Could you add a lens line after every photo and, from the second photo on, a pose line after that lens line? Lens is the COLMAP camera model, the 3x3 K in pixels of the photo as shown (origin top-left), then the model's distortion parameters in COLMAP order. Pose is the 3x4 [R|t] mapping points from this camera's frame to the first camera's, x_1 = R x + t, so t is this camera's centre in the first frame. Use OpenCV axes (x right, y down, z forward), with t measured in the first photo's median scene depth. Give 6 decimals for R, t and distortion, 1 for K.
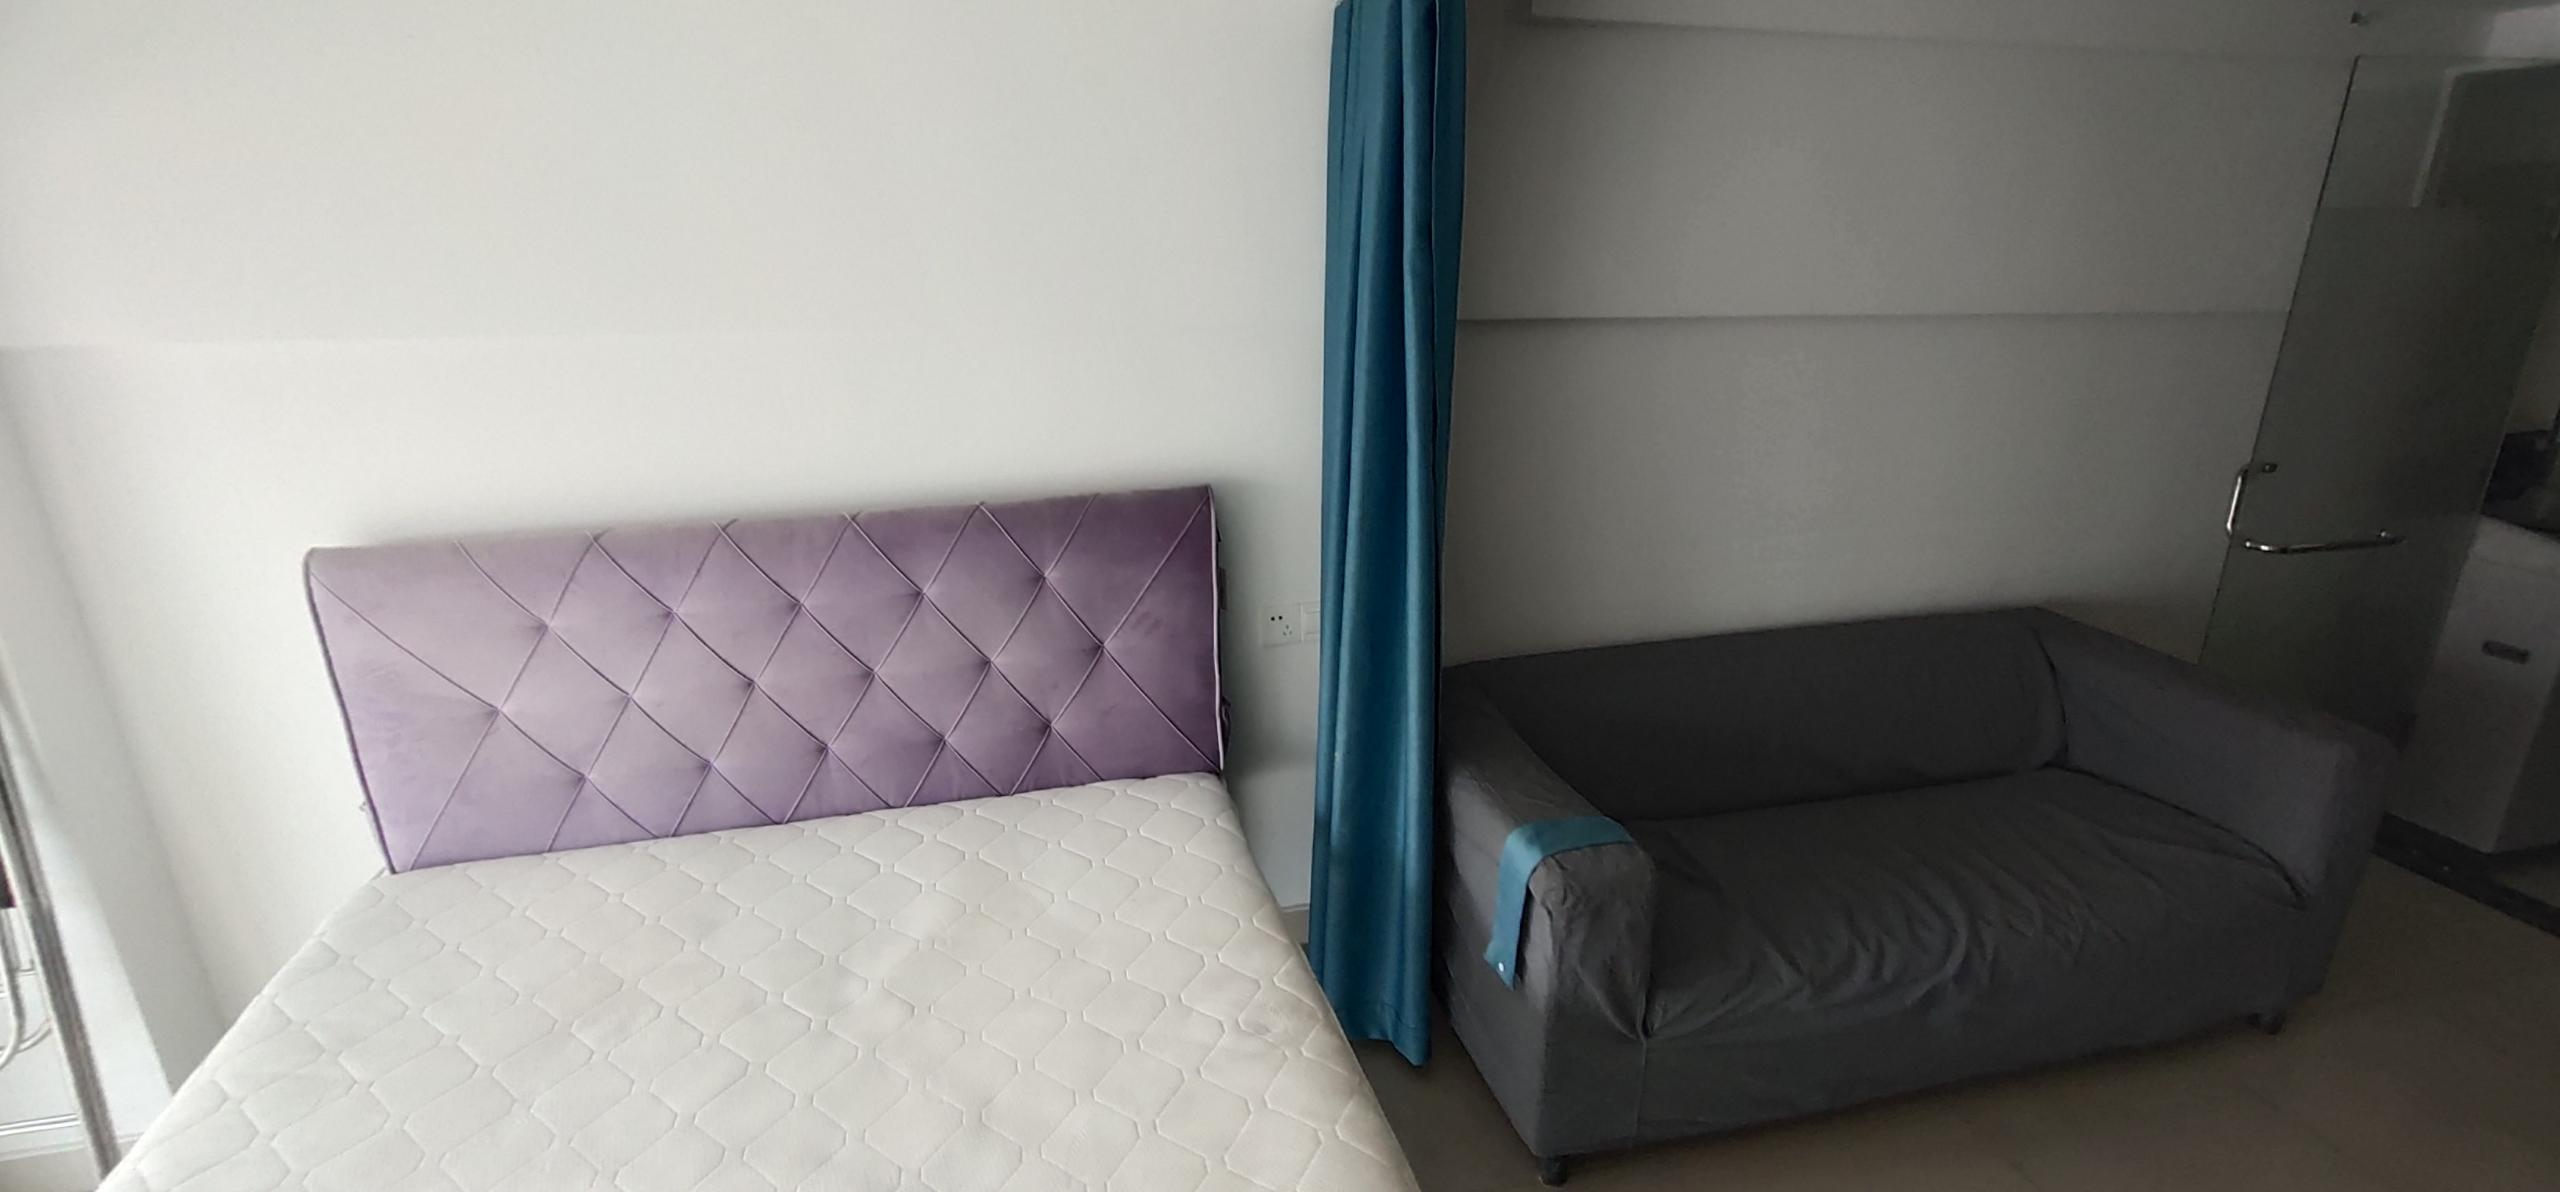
lens RADIAL K [[1155.9, 0, 1282.7], [0, 1155.9, 585.1], [0, 0, 1]] dist [-0.022084, 0.007101]
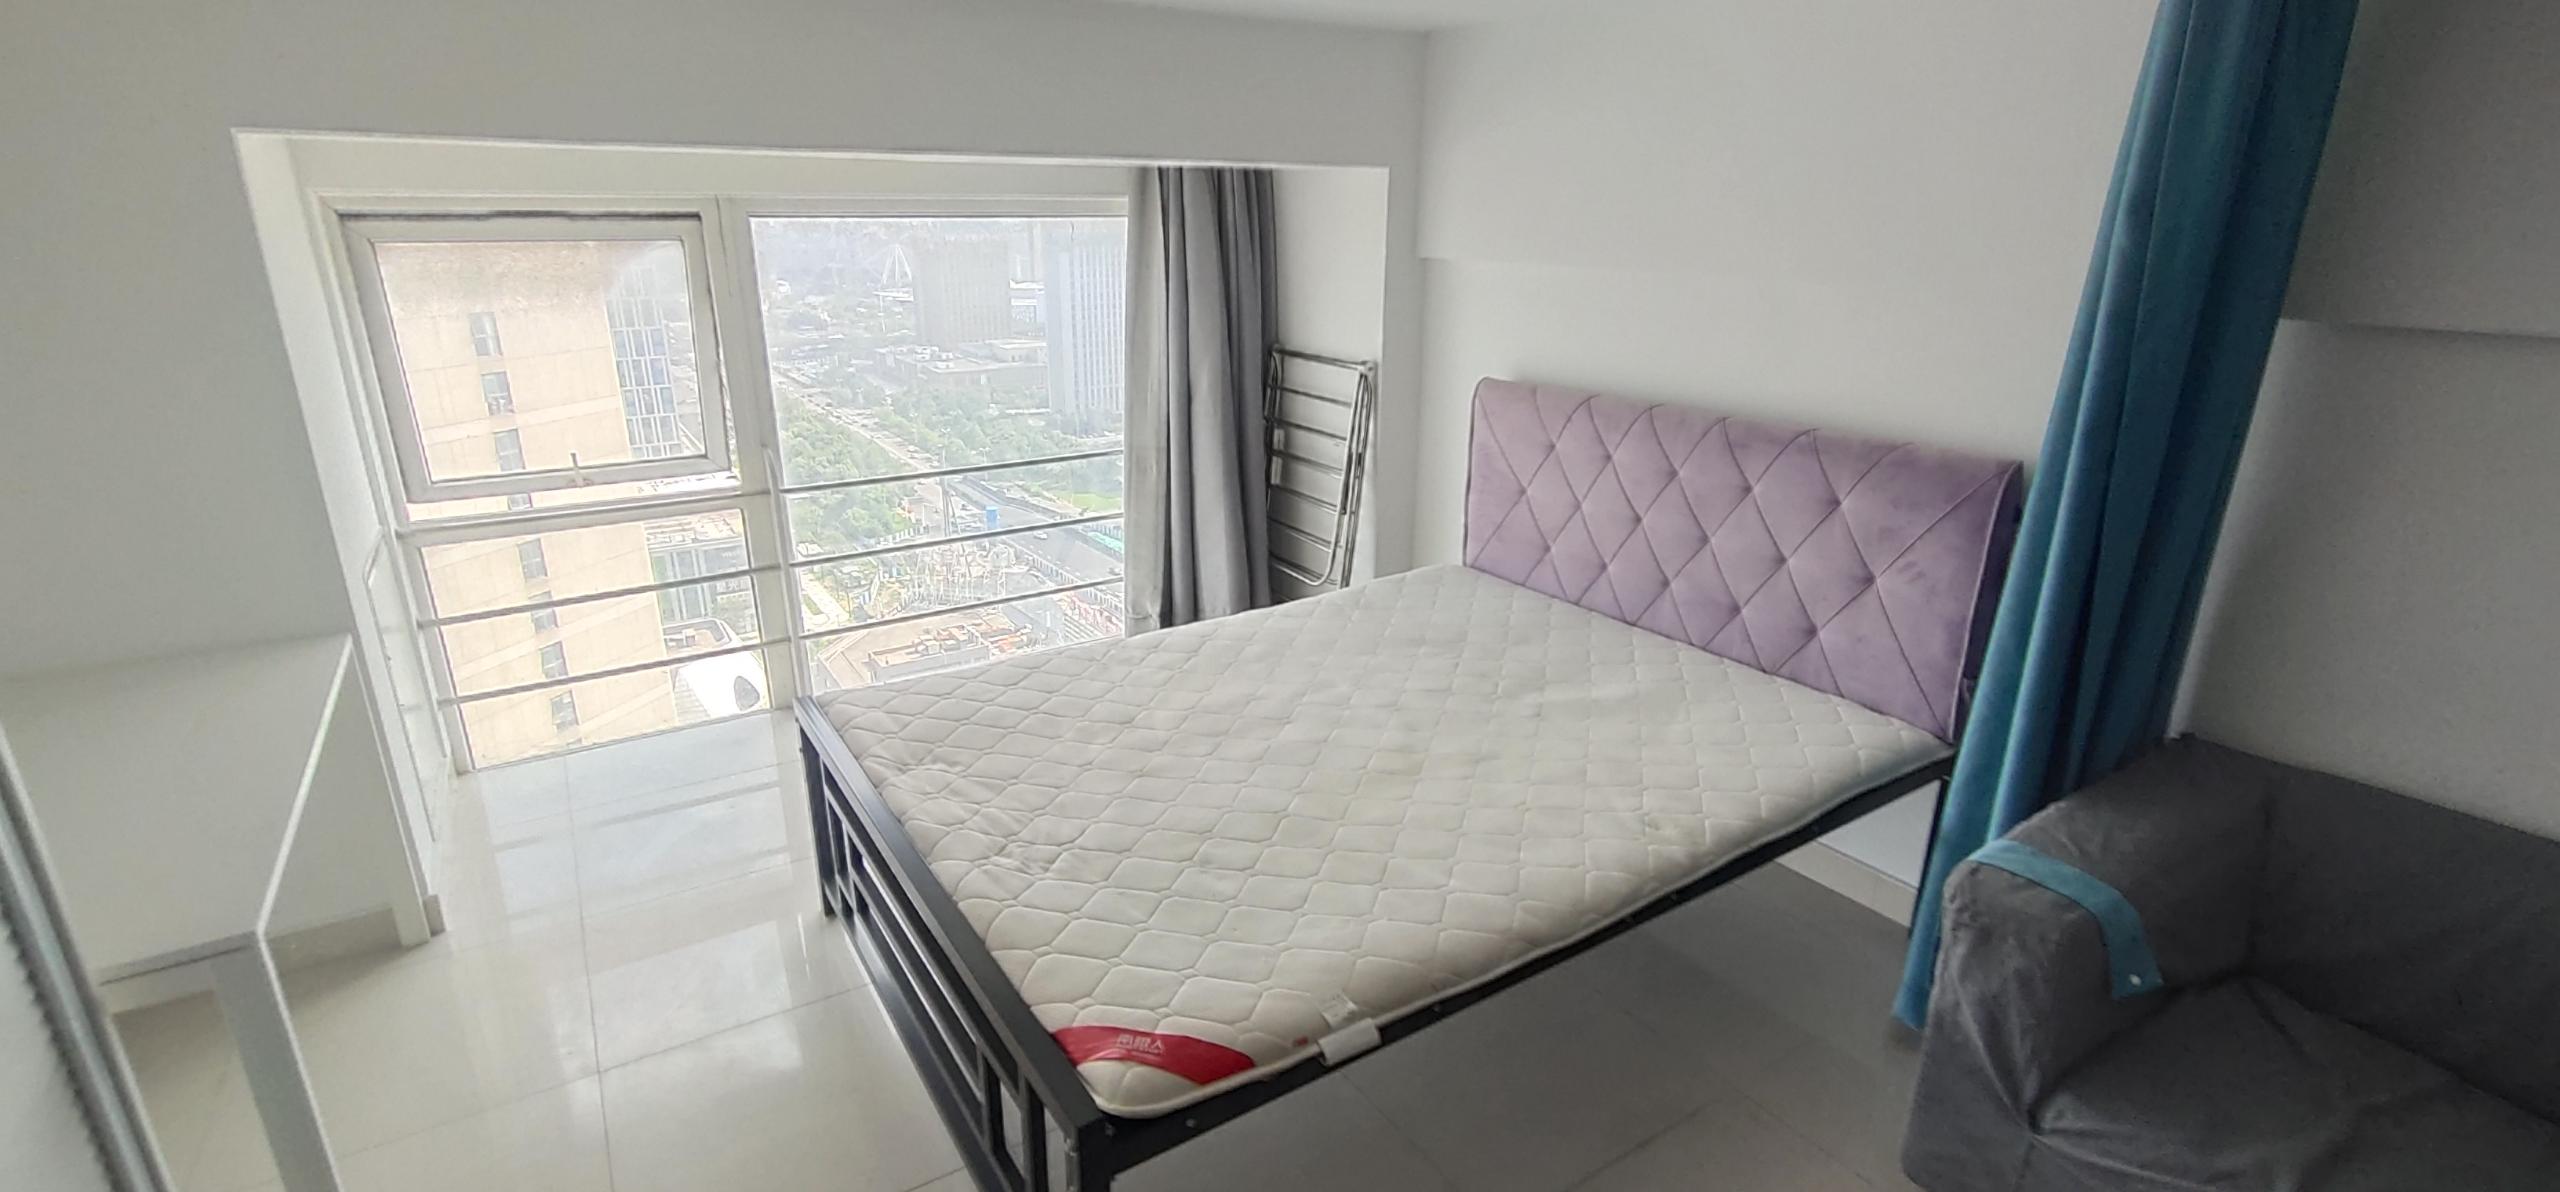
lens RADIAL K [[1155.9, 0, 1285.3], [0, 1155.9, 598.5], [0, 0, 1]] dist [-0.022084, 0.007101]
pose [[0.321708, 0.305556, -0.896180, 0.738226], [-0.292153, 0.932348, 0.213012, -0.000591], [0.900639, 0.193295, 0.389213, 0.071851]]
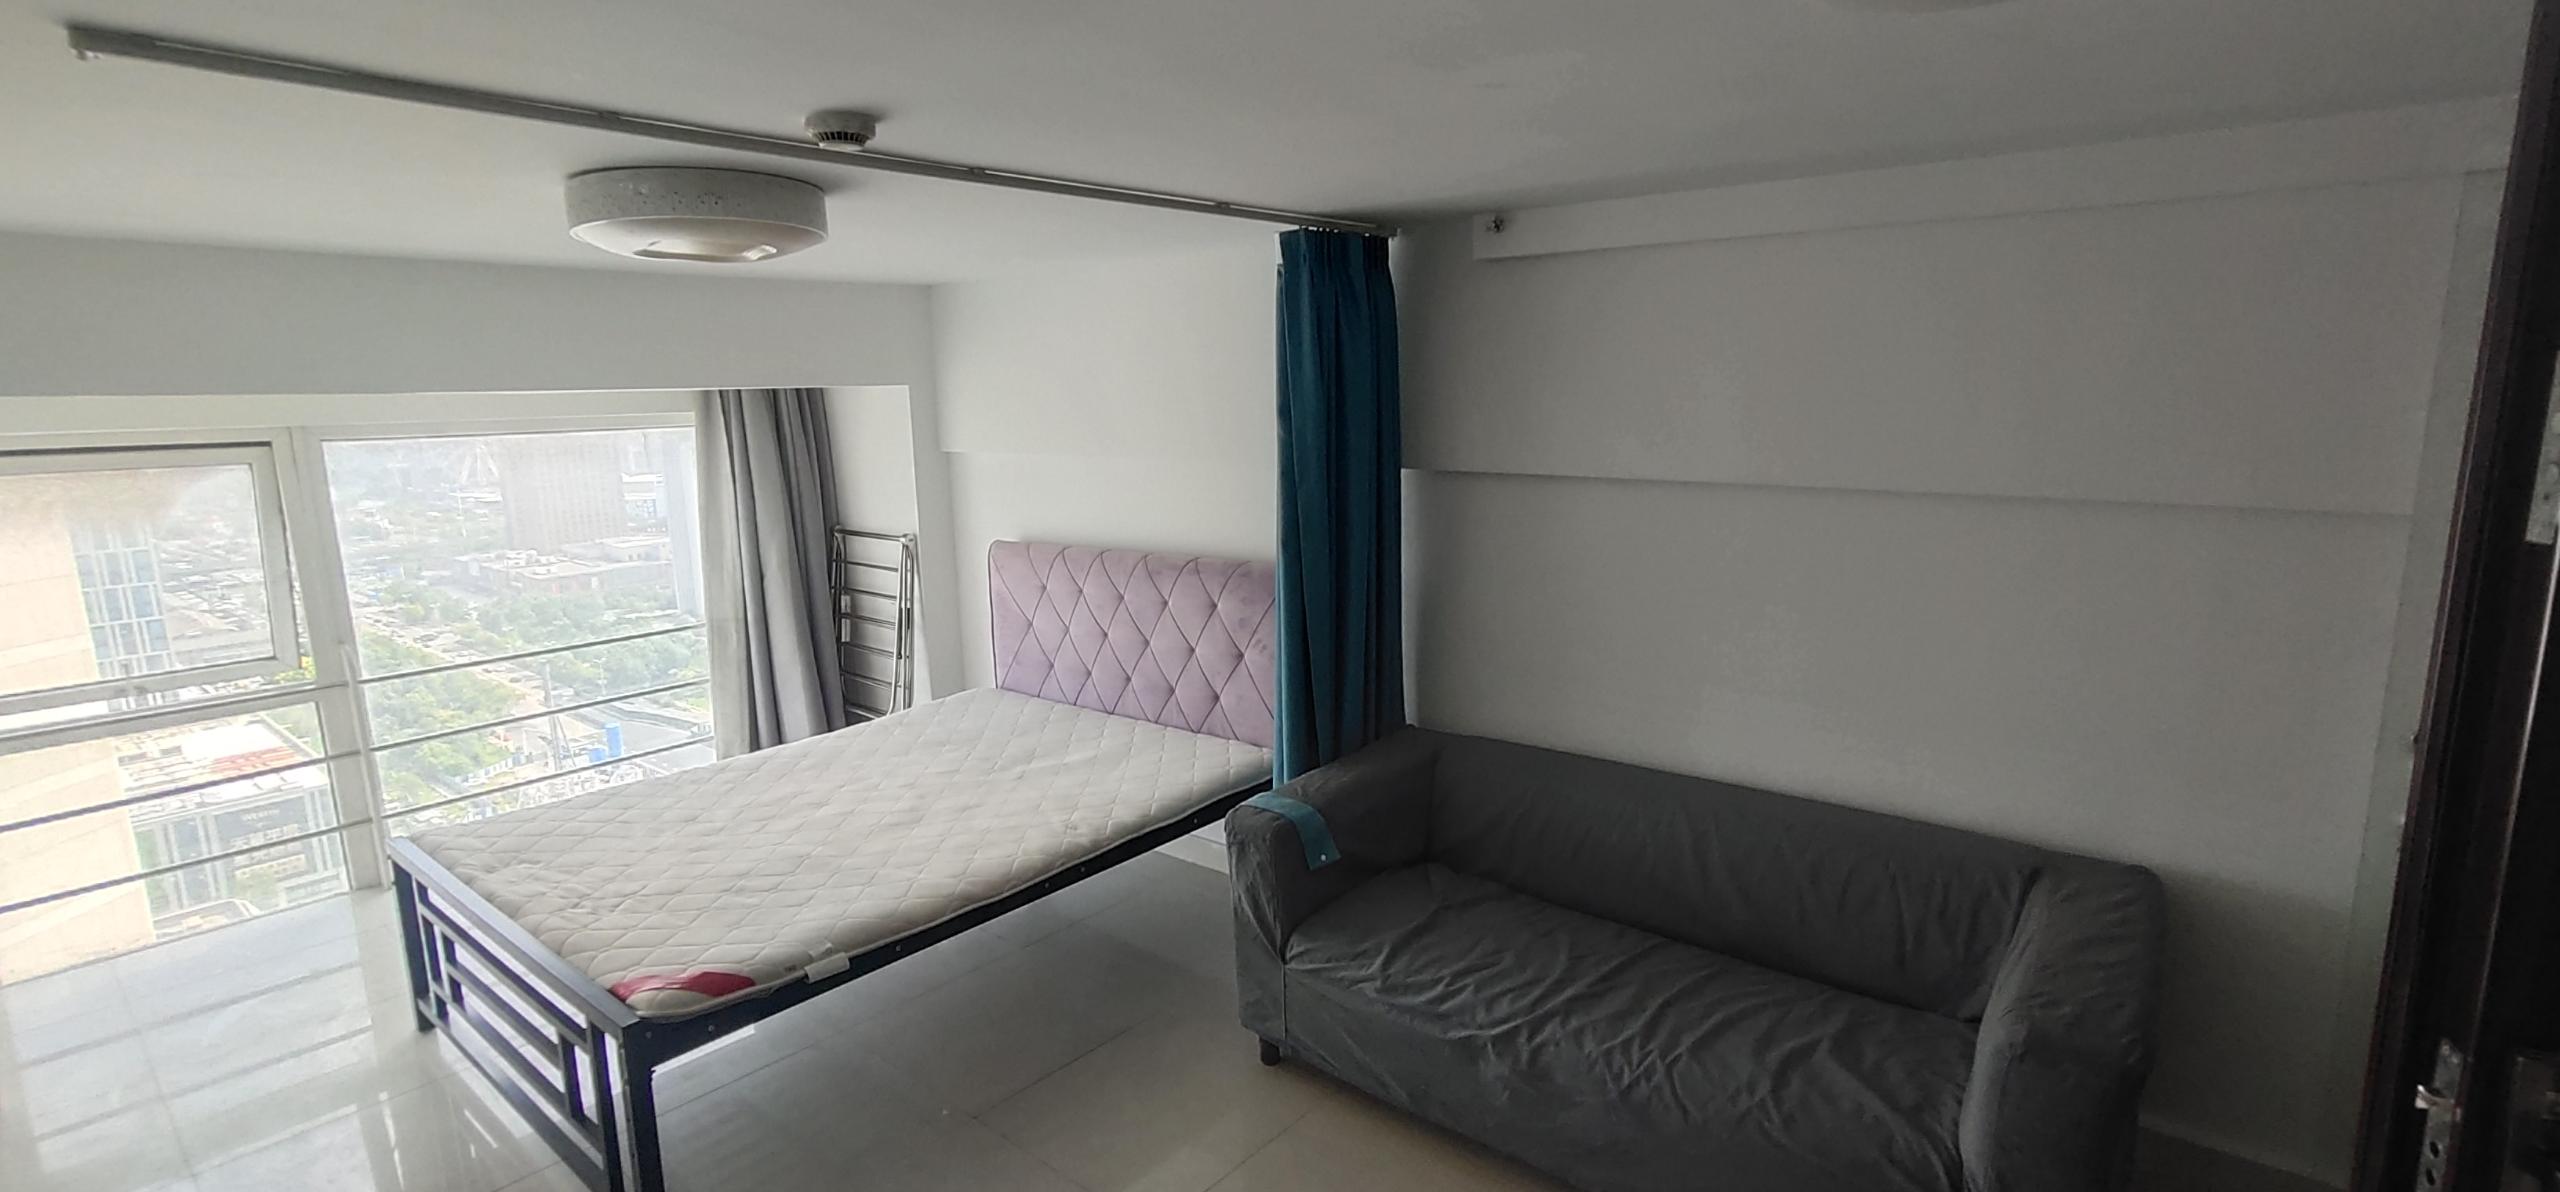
lens RADIAL K [[1155.9, 0, 1280.4], [0, 1155.9, 593.2], [0, 0, 1]] dist [-0.022084, 0.007101]
pose [[0.585387, 0.130939, -0.800110, 1.307270], [-0.225793, 0.974158, -0.005775, -0.039499], [0.778678, 0.184040, 0.599825, 0.055295]]
